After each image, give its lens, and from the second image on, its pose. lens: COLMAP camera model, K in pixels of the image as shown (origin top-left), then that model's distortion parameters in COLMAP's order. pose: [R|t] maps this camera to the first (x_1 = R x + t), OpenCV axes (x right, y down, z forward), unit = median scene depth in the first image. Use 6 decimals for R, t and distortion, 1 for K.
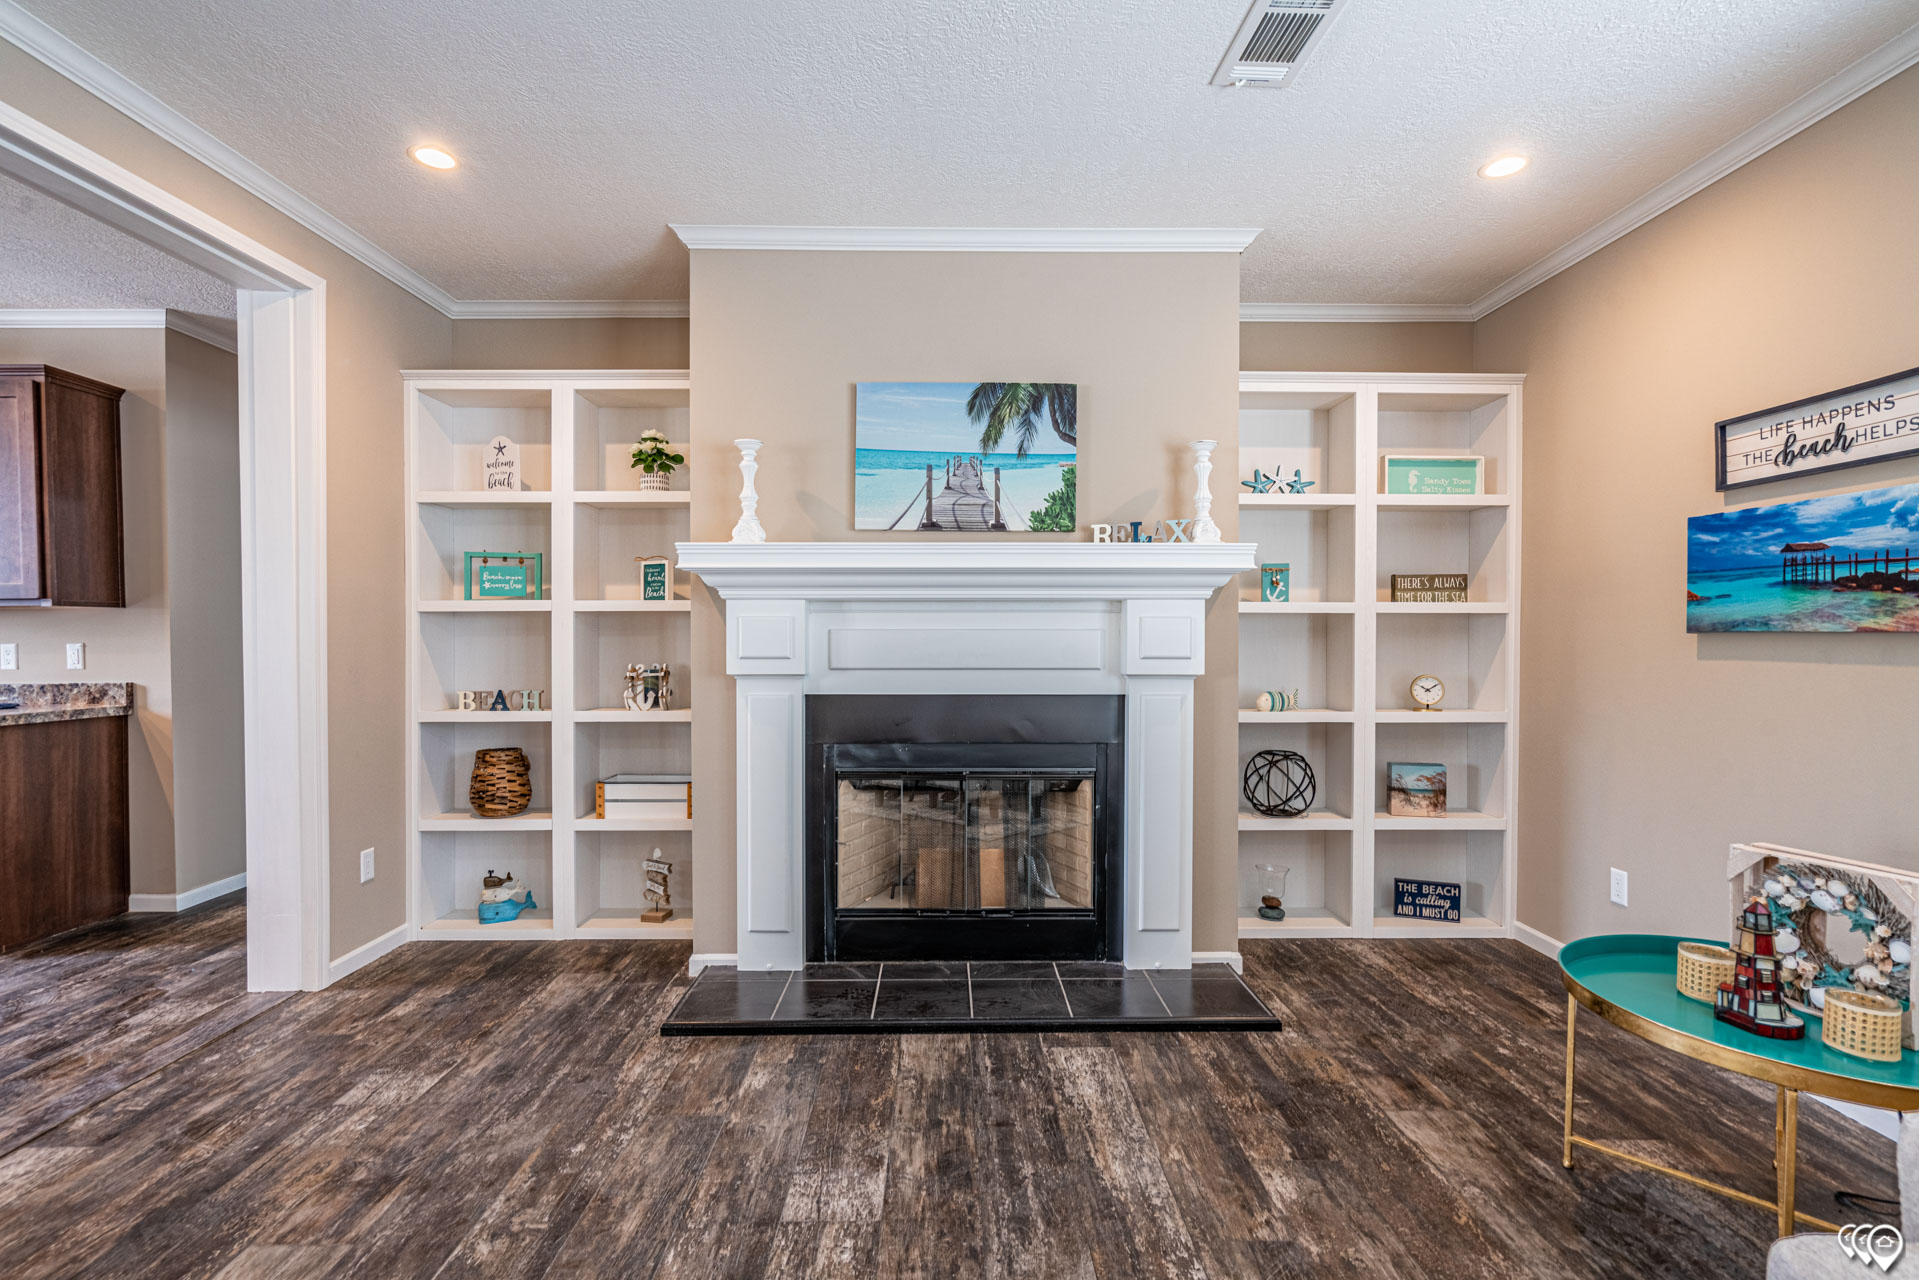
lens RADIAL K [[866.9, 0, 954.3], [0, 866.9, 650.8], [0, 0, 1]] dist [-0.003408, 0.000472]
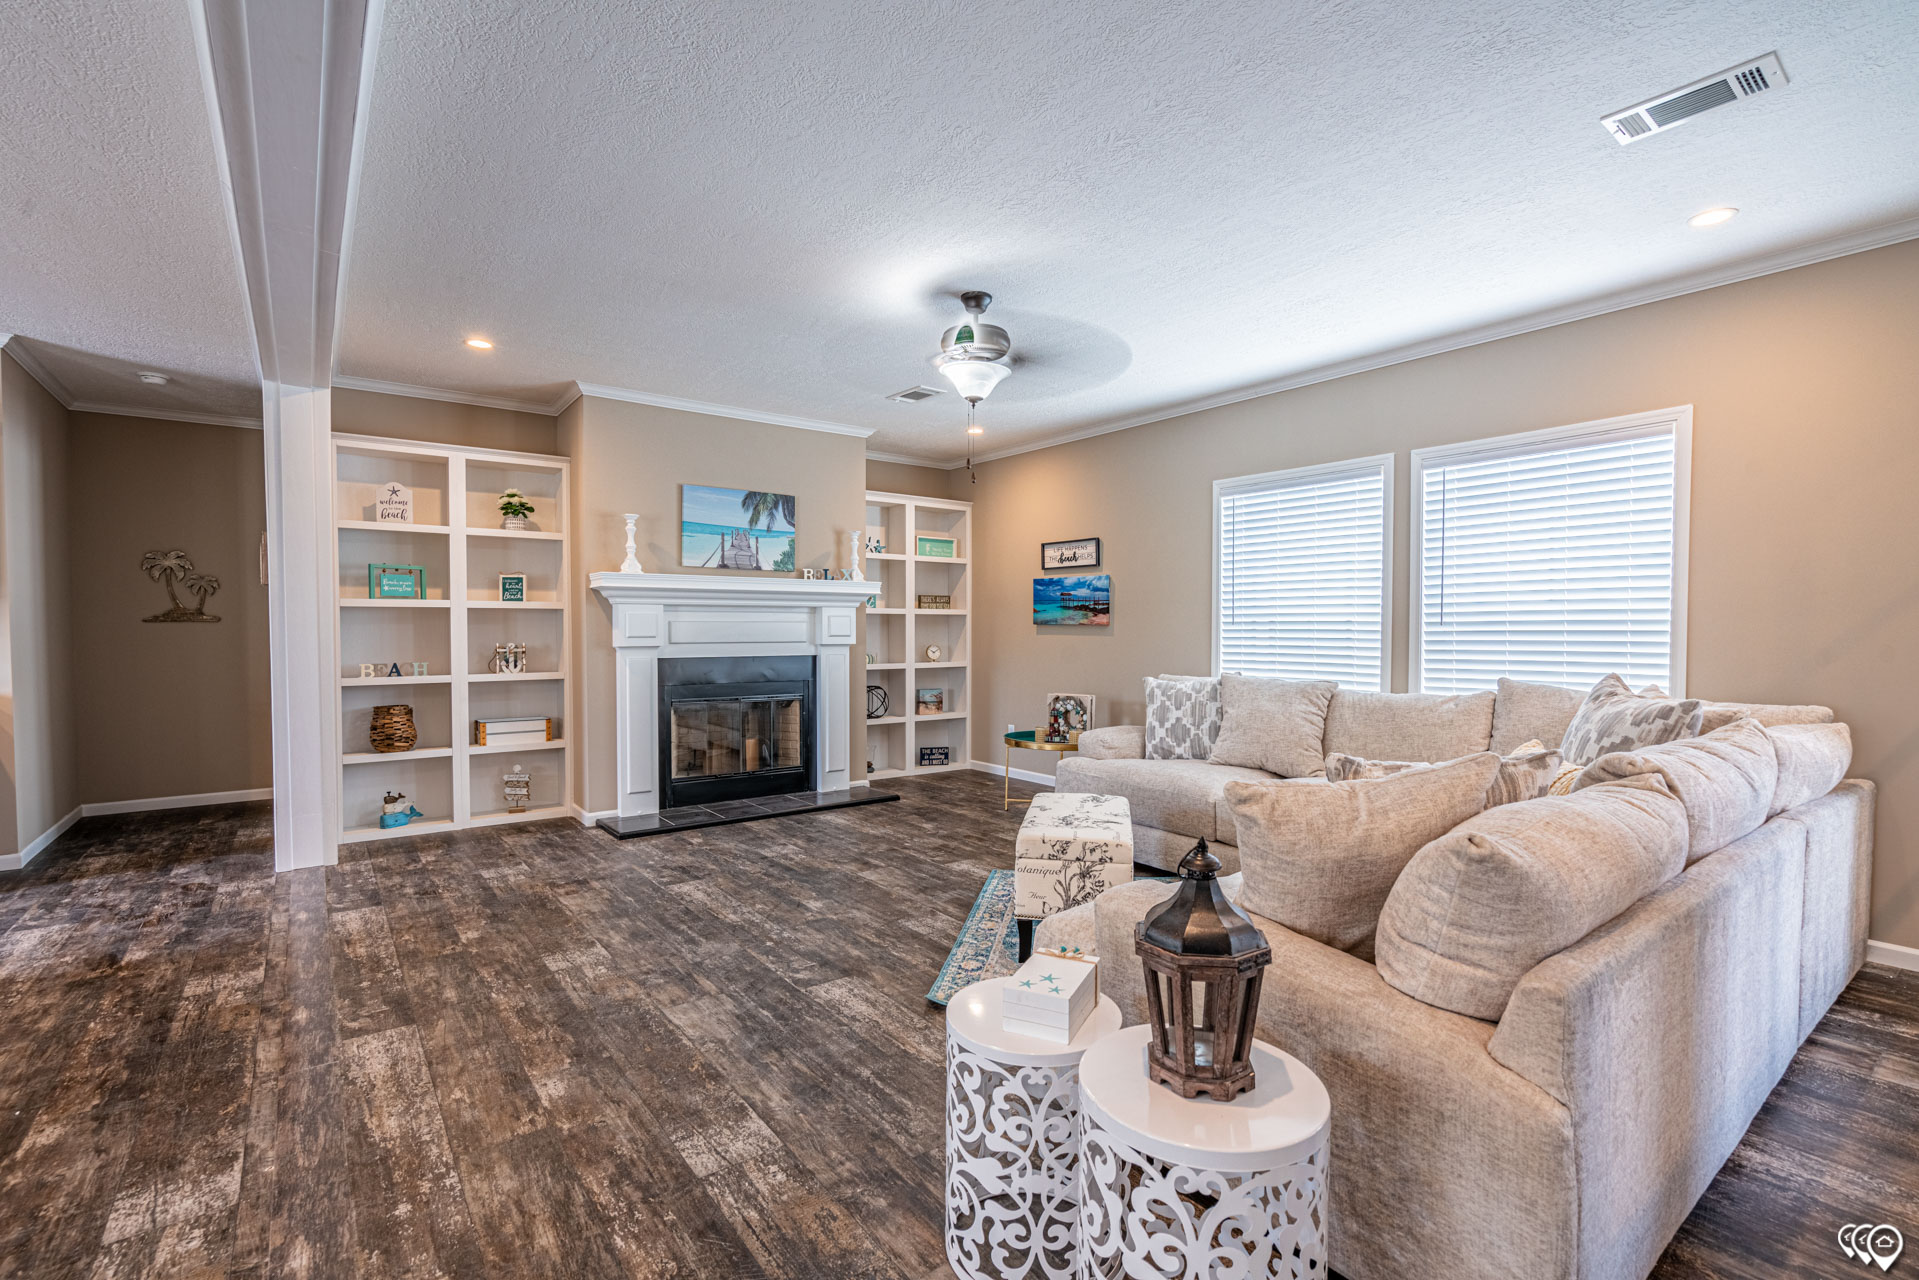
lens RADIAL K [[865.5, 0, 959.5], [0, 865.5, 640.0], [0, 0, 1]] dist [-0.002208, -0.000266]
pose [[0.803496, -0.007932, 0.595257, -0.742736], [0.008428, 0.999963, 0.001948, 0.015817], [-0.595250, 0.003452, 0.803533, -0.806628]]
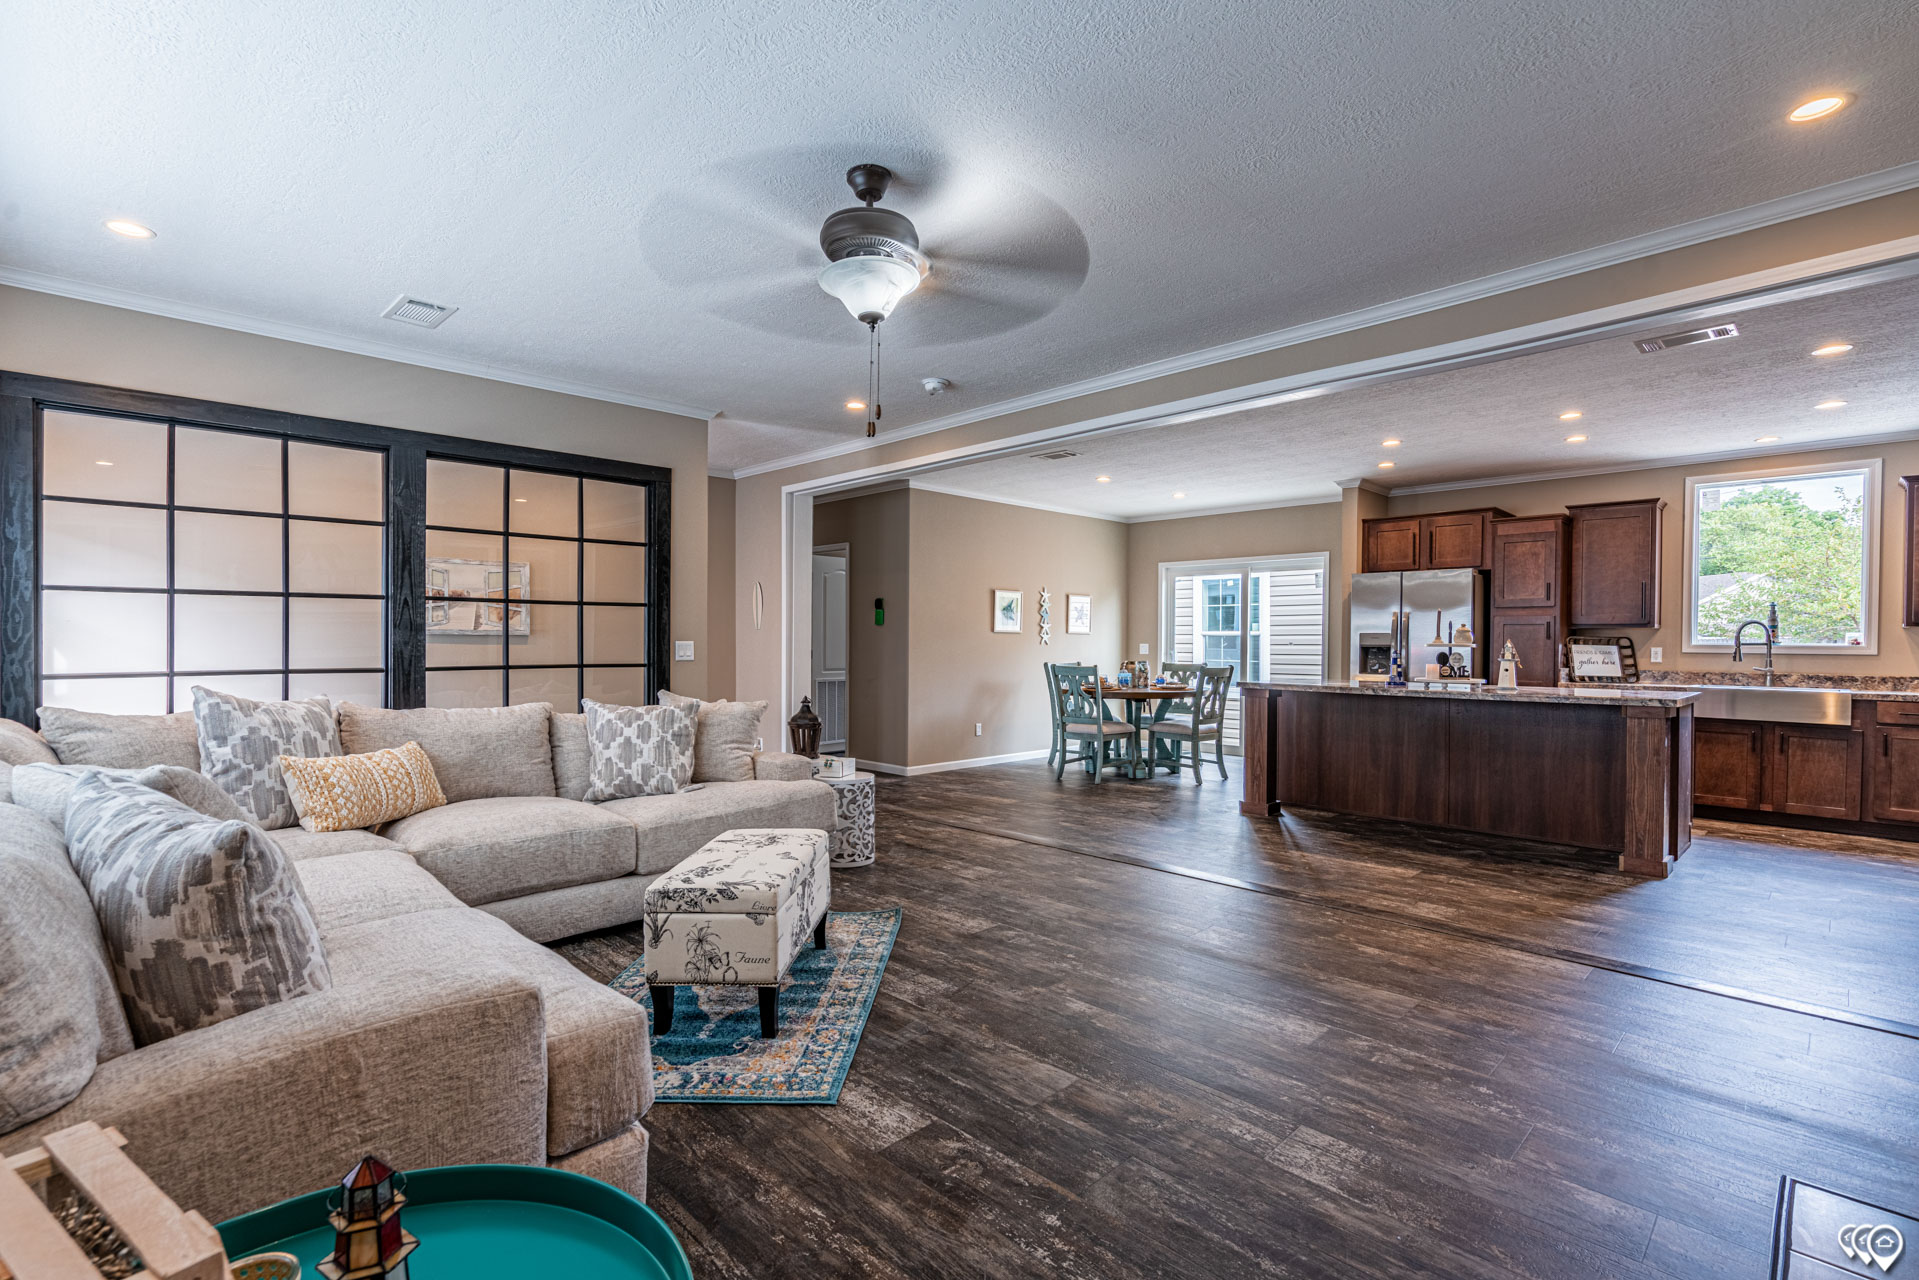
lens RADIAL K [[882.4, 0, 951.9], [0, 882.4, 647.4], [0, 0, 1]] dist [-0.001989, 0.000123]
pose [[-0.724826, 0.002715, -0.688927, 0.592348], [-0.016182, 0.999649, 0.020965, -0.014738], [0.688742, 0.026344, -0.724527, 0.911772]]
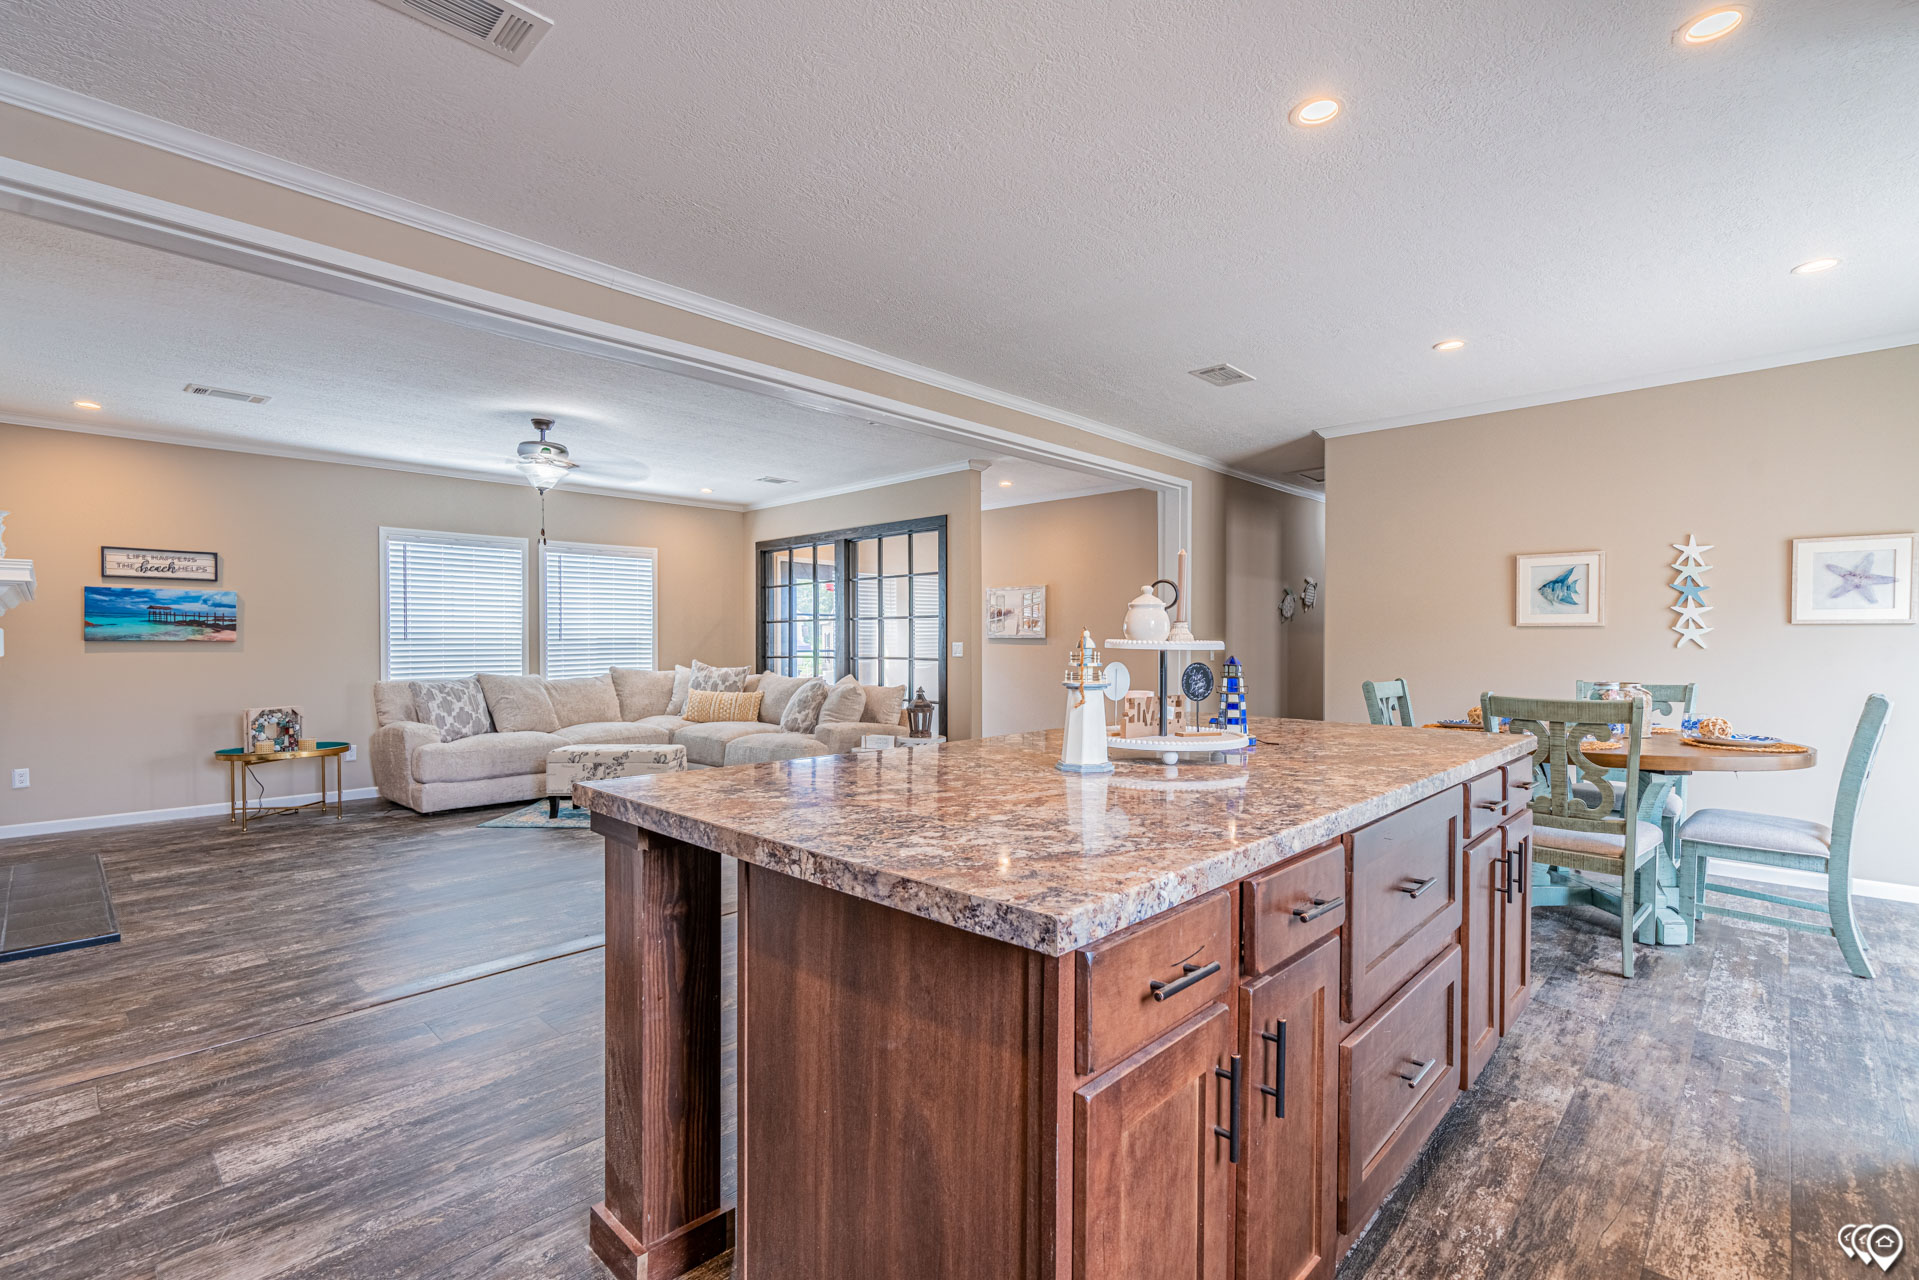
lens RADIAL K [[862.5, 0, 951.2], [0, 862.5, 646.1], [0, 0, 1]] dist [0.000338, 0.000225]
pose [[-0.710792, -0.003680, 0.703392, -1.906568], [0.014122, 0.999710, 0.019501, -0.016778], [-0.703260, 0.023794, -0.710534, 0.900462]]
